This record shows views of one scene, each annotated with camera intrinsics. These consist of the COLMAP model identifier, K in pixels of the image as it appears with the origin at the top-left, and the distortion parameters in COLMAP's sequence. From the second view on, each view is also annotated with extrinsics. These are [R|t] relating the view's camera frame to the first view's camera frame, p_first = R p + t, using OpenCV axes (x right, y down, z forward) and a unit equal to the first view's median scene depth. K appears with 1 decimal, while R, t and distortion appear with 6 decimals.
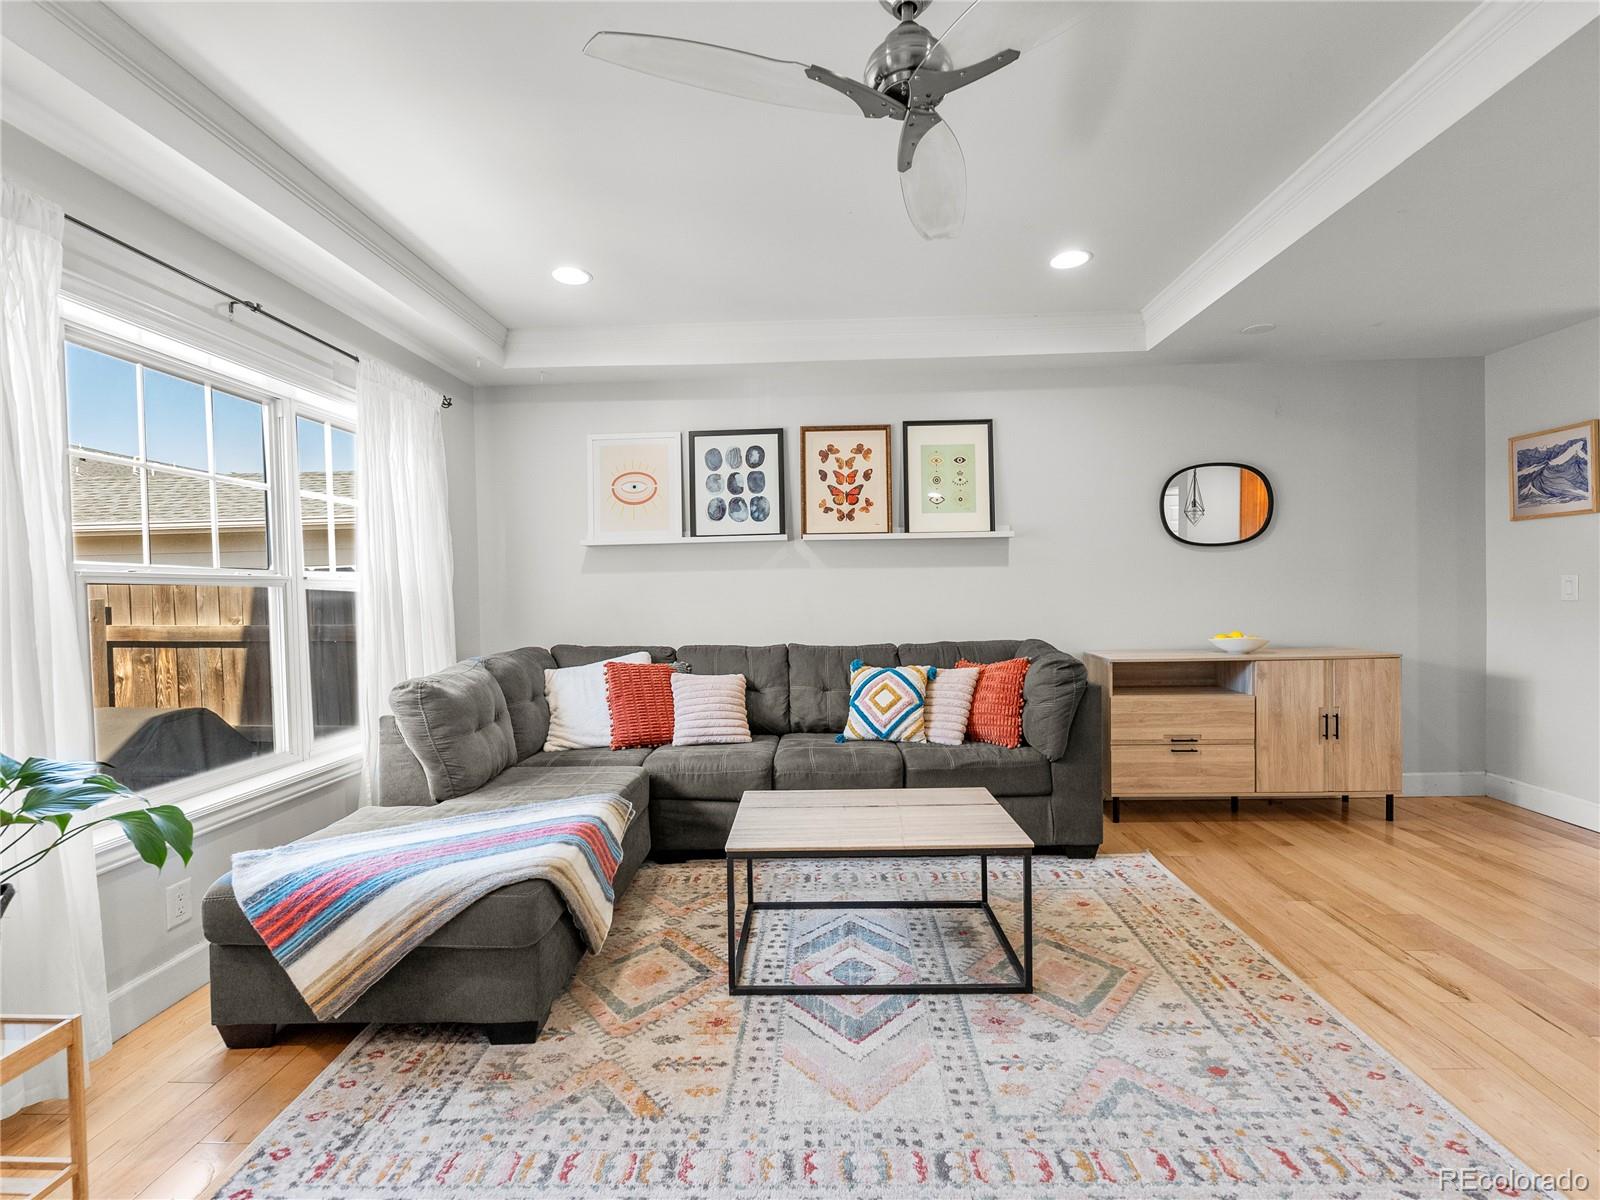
lens RADIAL K [[726.7, 0, 806.8], [0, 726.7, 605.3], [0, 0, 1]] dist [0.001009, -0.001487]
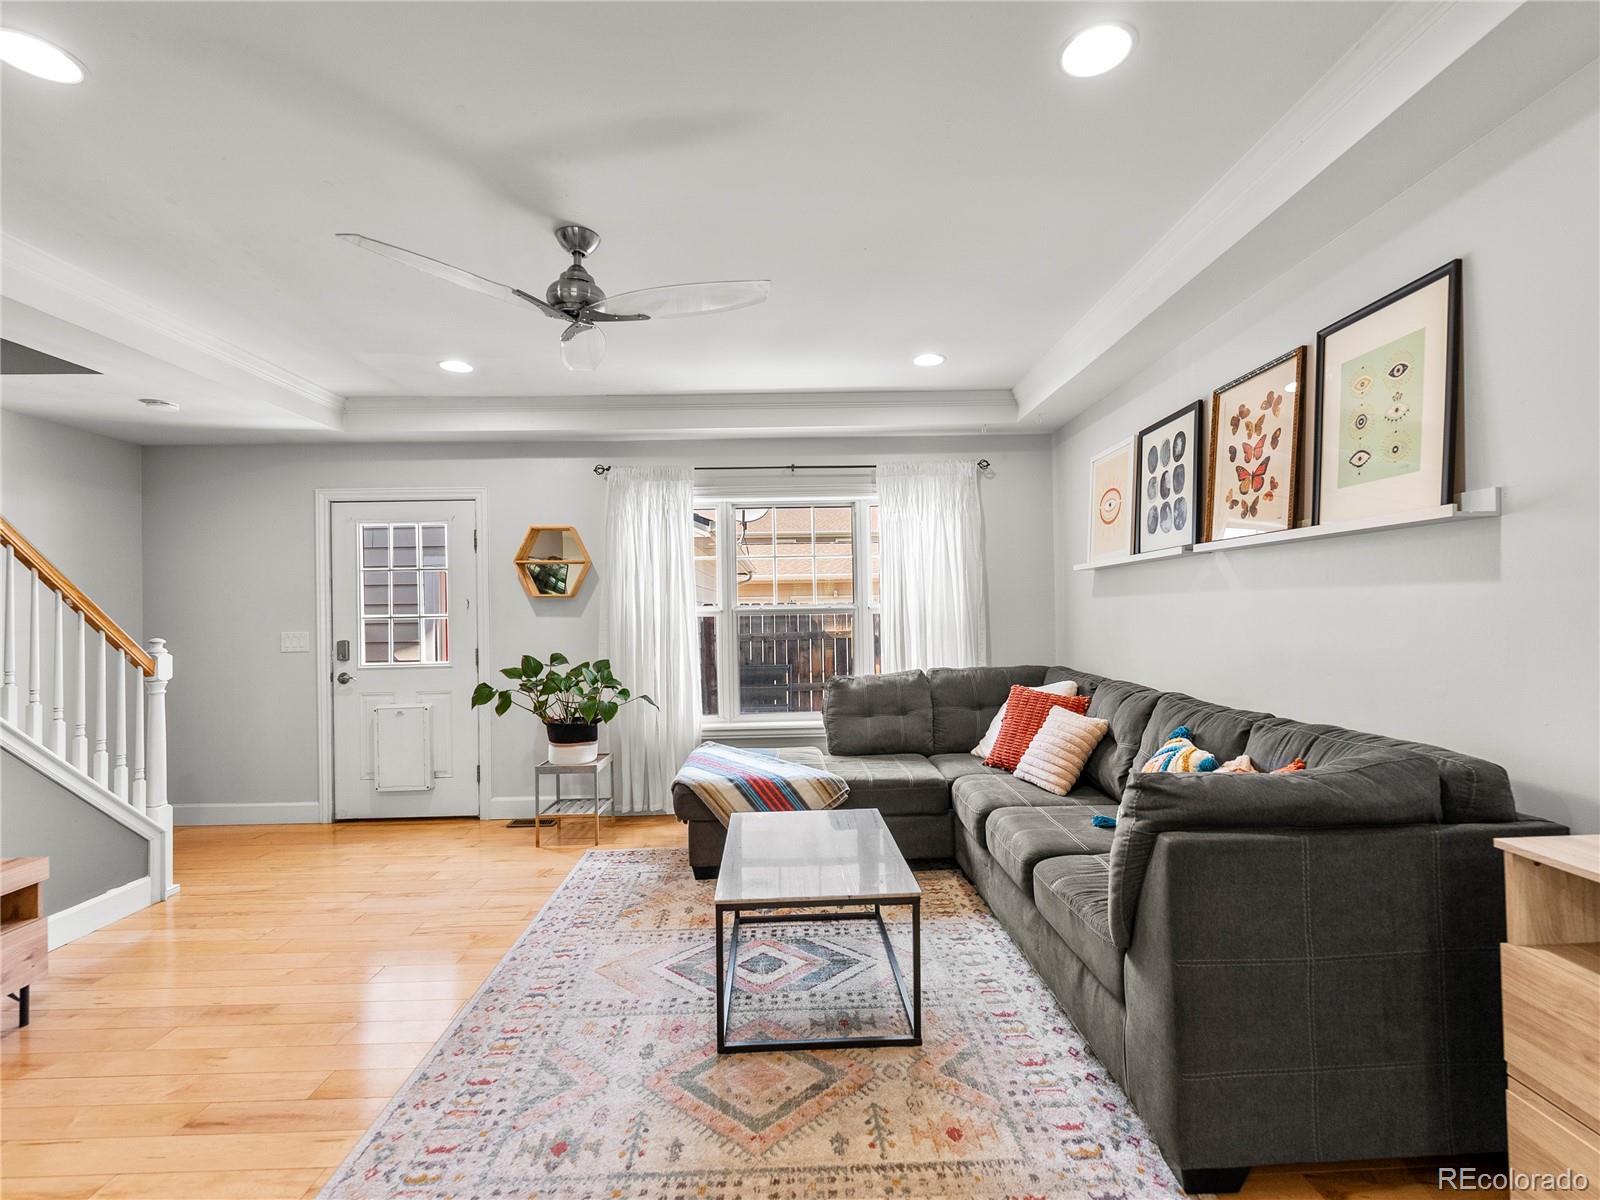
lens RADIAL K [[736.4, 0, 807.3], [0, 736.4, 605.9], [0, 0, 1]] dist [-0.000164, -0.001873]
pose [[0.054043, 0.009857, -0.998490, 0.790597], [-0.002643, 0.999949, 0.009728, -0.047950], [0.998535, 0.002114, 0.054067, 0.647545]]
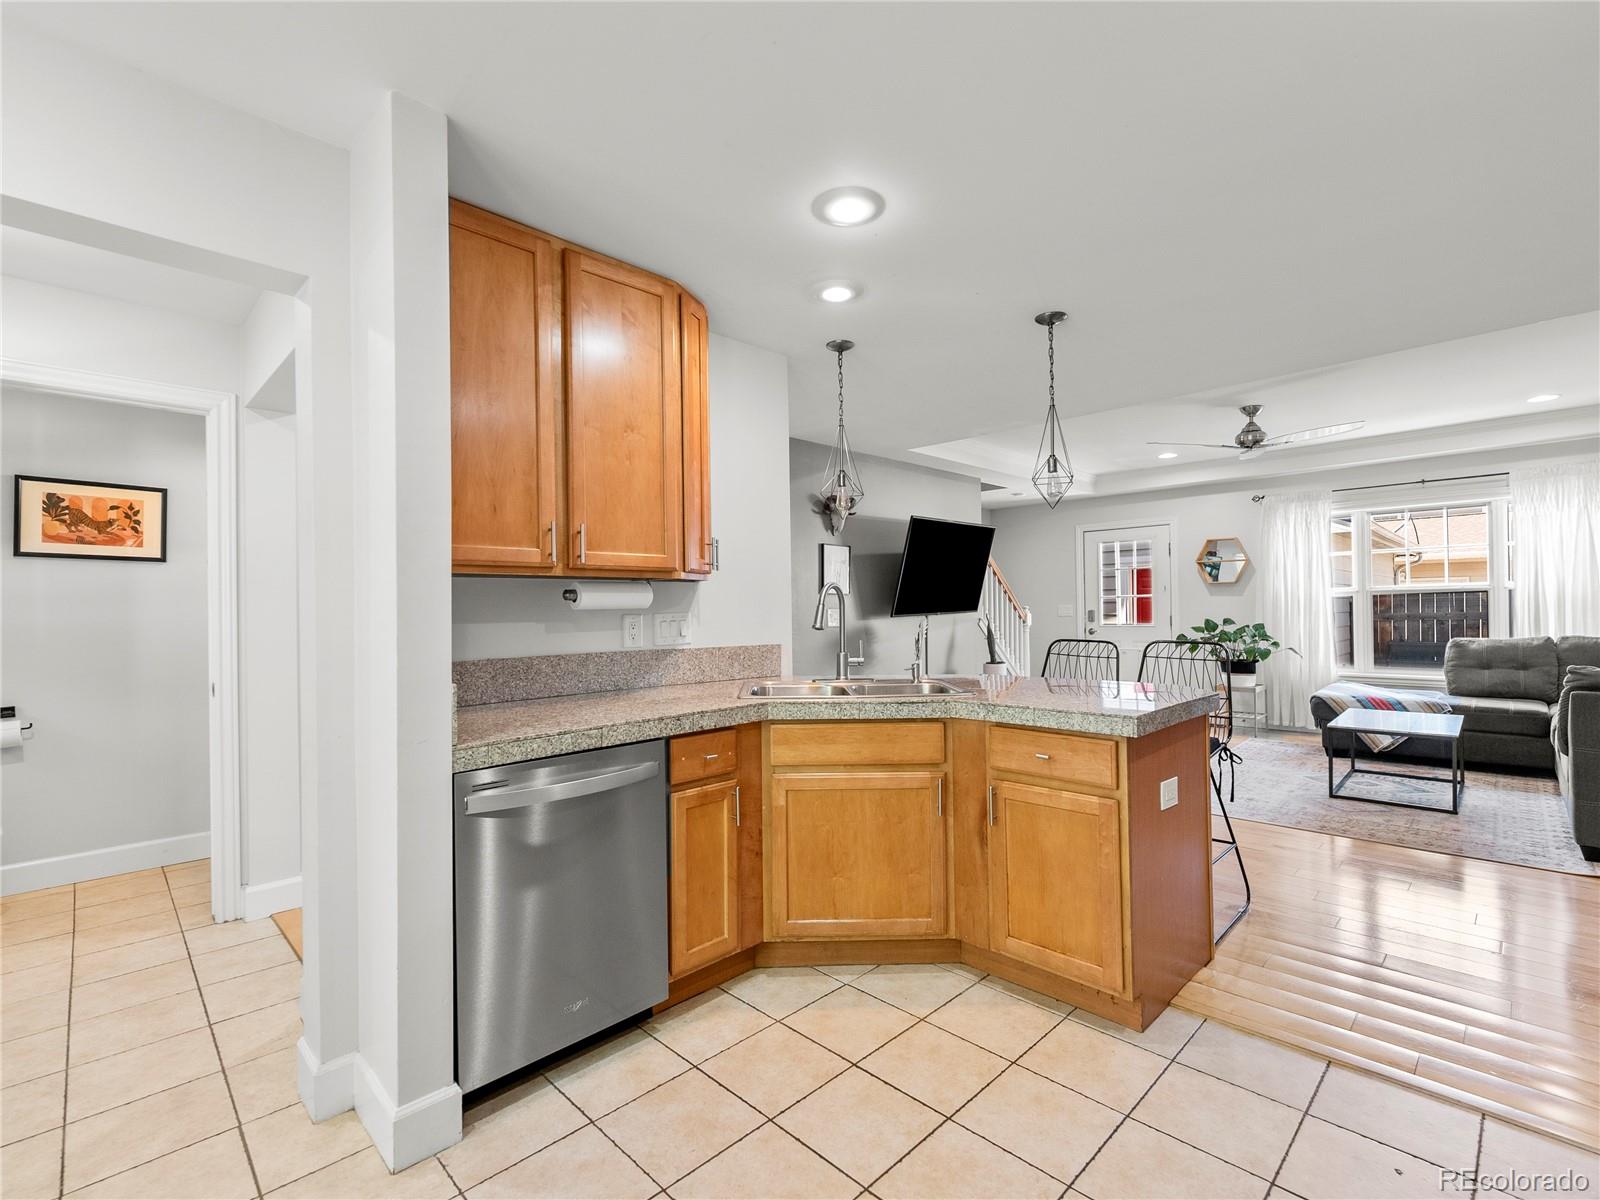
lens RADIAL K [[732.8, 0, 806.1], [0, 732.8, 605.8], [0, 0, 1]] dist [-0.000706, -0.000301]
pose [[-0.682172, 0.029107, -0.730612, 1.747385], [0.015763, 0.999561, 0.025103, -0.056848], [0.731022, 0.005608, -0.682331, 0.812420]]
